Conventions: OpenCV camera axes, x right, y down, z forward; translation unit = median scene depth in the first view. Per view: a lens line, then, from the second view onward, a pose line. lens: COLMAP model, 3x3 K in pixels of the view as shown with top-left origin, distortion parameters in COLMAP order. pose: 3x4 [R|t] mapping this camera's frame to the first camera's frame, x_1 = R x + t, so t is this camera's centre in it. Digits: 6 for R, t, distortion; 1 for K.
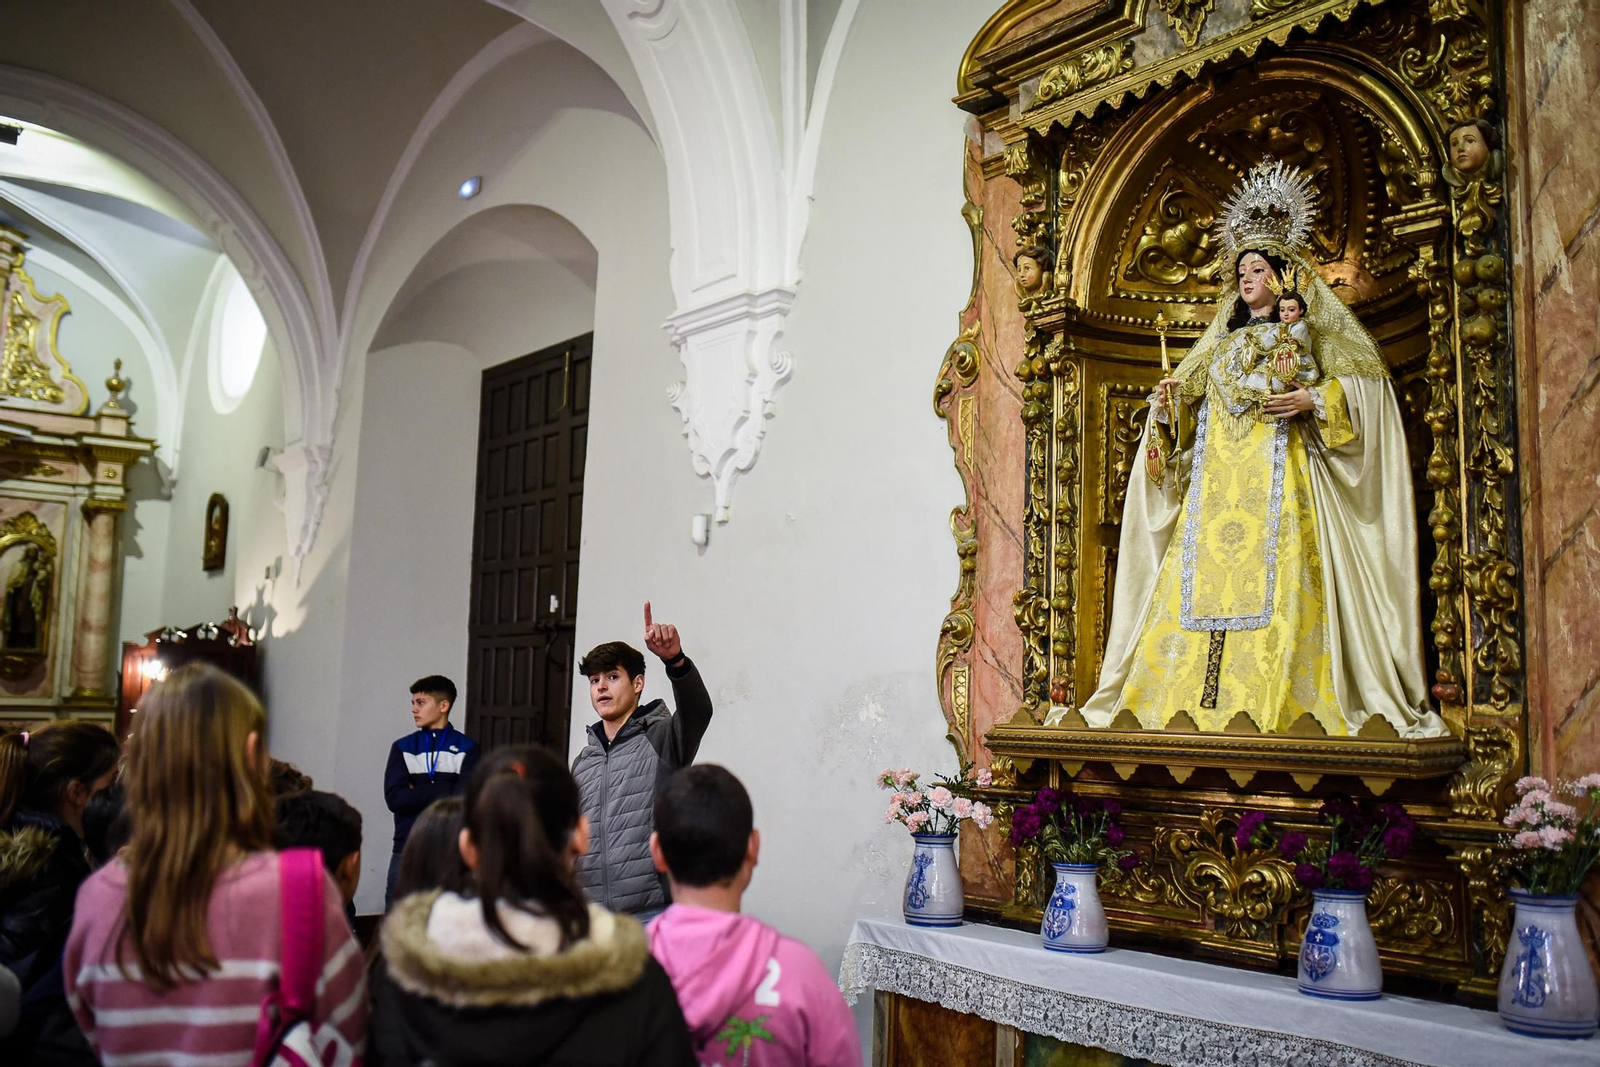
lens RADIAL K [[1546.6, 0, 792.5], [0, 1546.6, 529.7], [0, 0, 1]] dist [-0.055892, 0.091678]
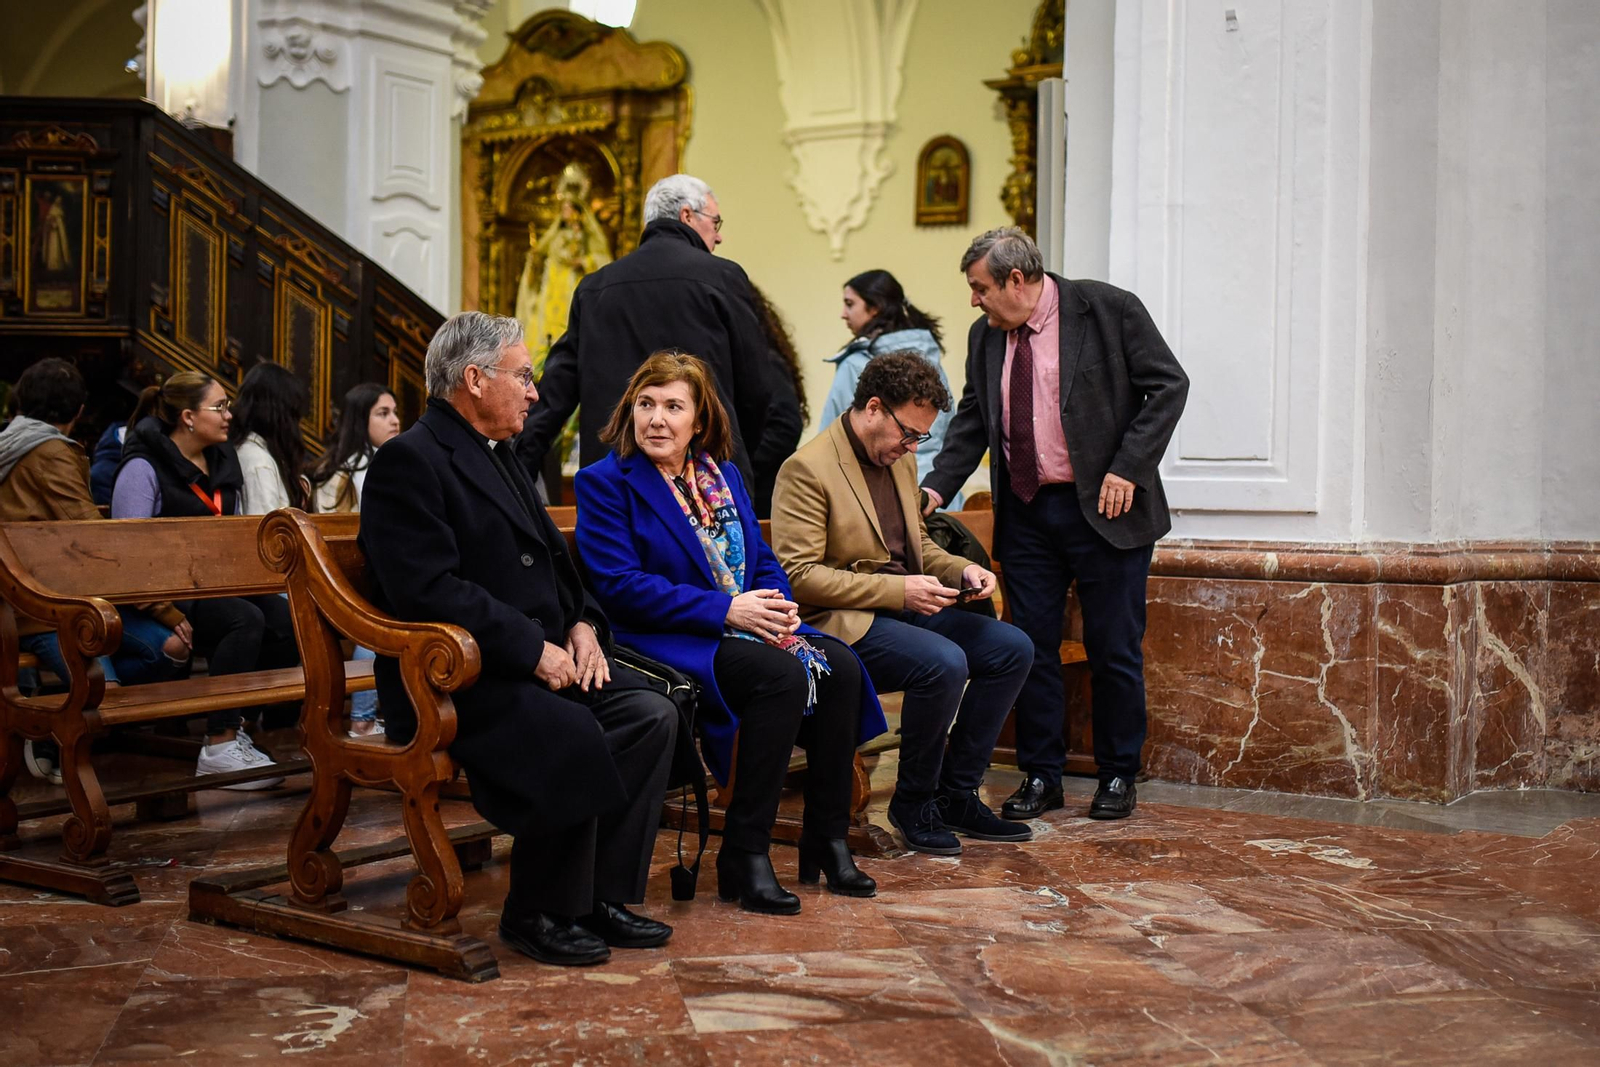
lens RADIAL K [[1546.6, 0, 792.5], [0, 1546.6, 529.7], [0, 0, 1]] dist [-0.055892, 0.091678]
pose [[0.941552, -0.024767, 0.335955, -0.234247], [-0.033424, 0.985504, 0.166328, -0.076439], [-0.335204, -0.167836, 0.927076, -1.646736]]
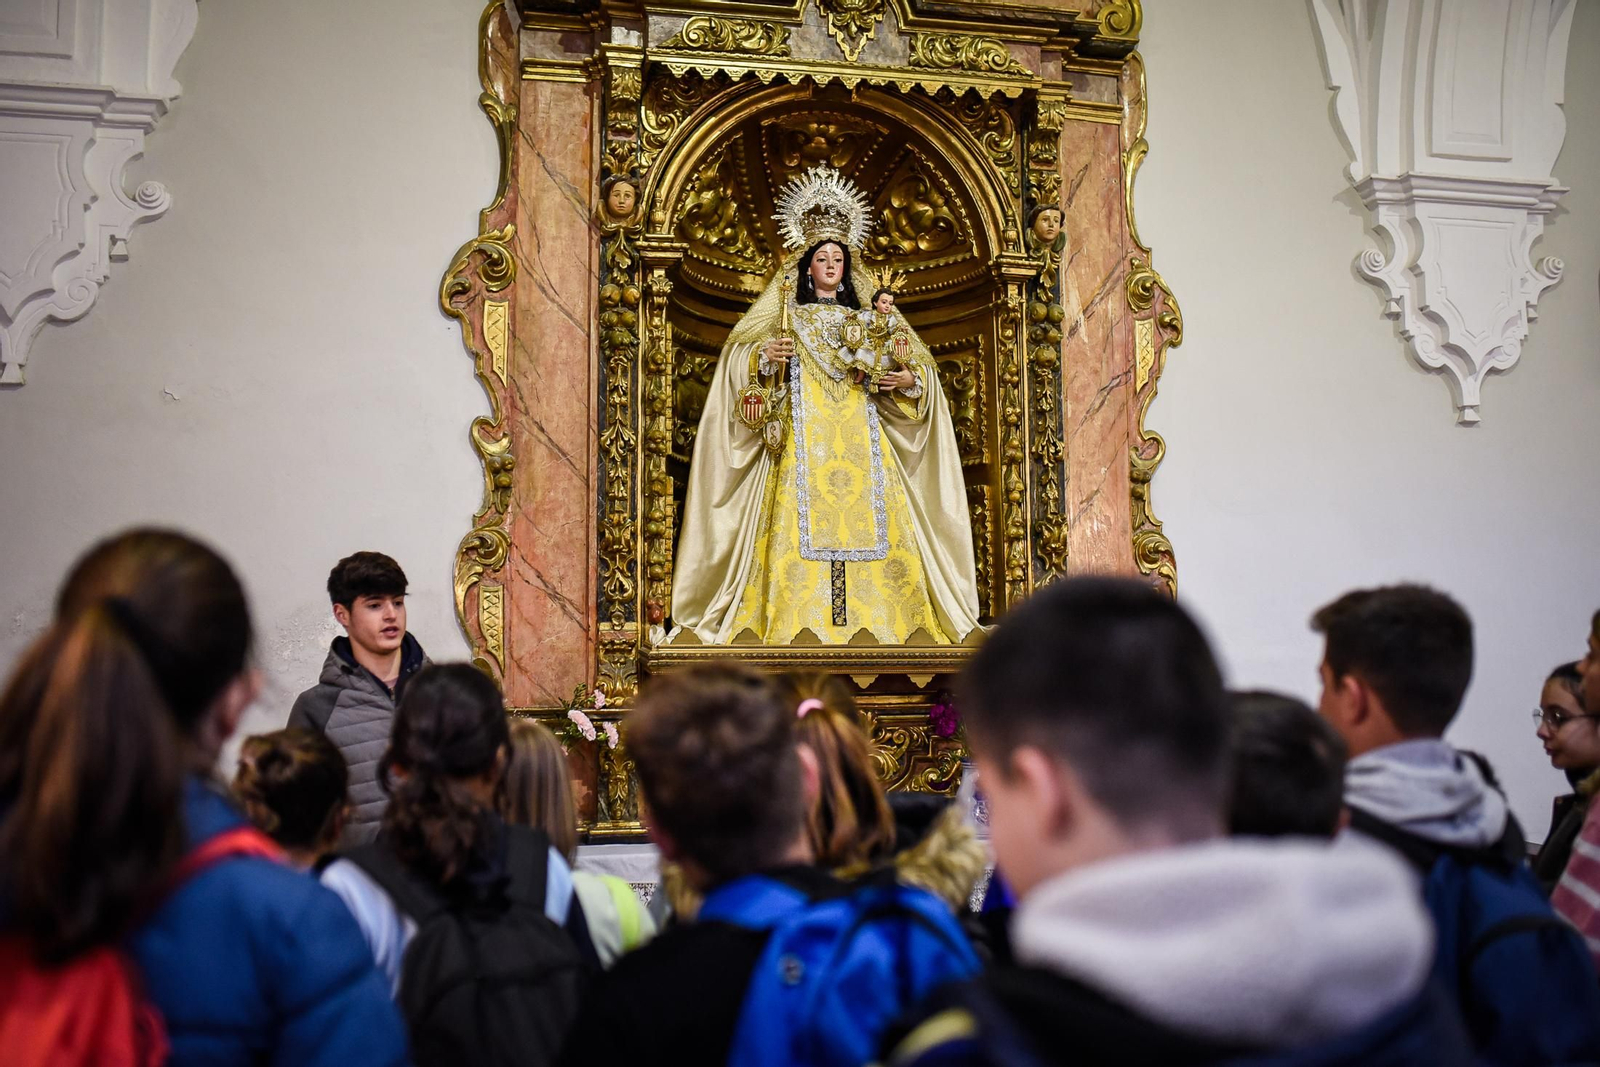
lens RADIAL K [[1546.6, 0, 792.5], [0, 1546.6, 529.7], [0, 0, 1]] dist [-0.055892, 0.091678]
pose [[0.412999, 0.032042, 0.910168, -0.772470], [-0.091573, 0.995777, 0.006496, 0.034501], [-0.906116, -0.086030, 0.414189, 0.499750]]
